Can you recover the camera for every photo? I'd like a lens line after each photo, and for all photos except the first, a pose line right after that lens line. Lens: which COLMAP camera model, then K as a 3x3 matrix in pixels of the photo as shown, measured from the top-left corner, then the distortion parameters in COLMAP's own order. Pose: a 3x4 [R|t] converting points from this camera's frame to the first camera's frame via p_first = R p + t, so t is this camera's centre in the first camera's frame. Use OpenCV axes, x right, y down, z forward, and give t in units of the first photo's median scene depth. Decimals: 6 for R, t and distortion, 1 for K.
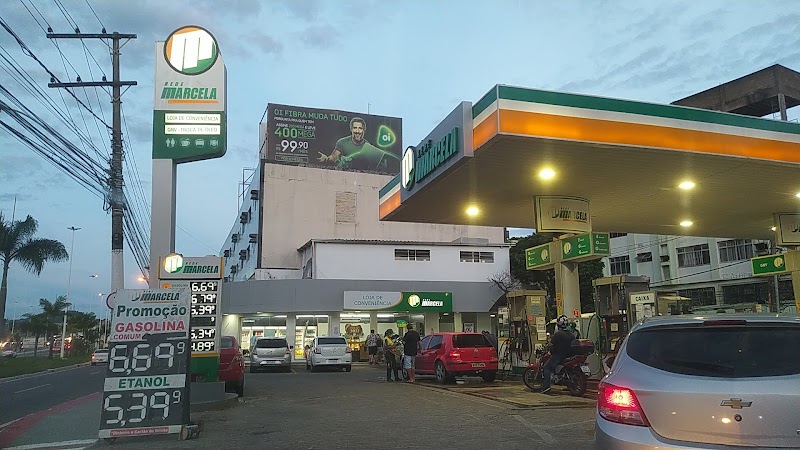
lens RADIAL K [[563.8, 0, 400.0], [0, 563.8, 225.0], [0, 0, 1]] dist [-0.001454, -0.001526]
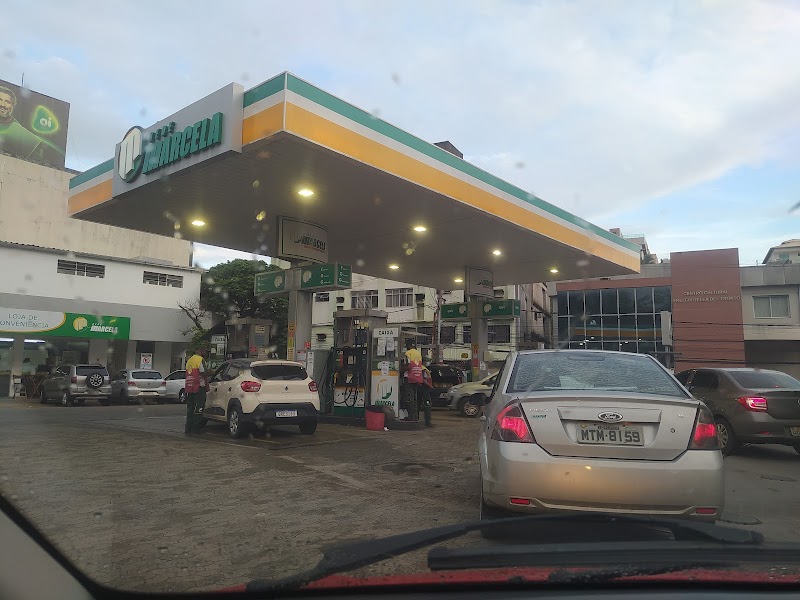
lens RADIAL K [[559.1, 0, 400.0], [0, 559.1, 300.0], [0, 0, 1]] dist [-0.000885, -0.006980]
pose [[0.827628, 0.083808, 0.554985, -0.077574], [-0.122385, 0.991943, 0.032715, 0.025905], [-0.547772, -0.094998, 0.831216, 0.113470]]
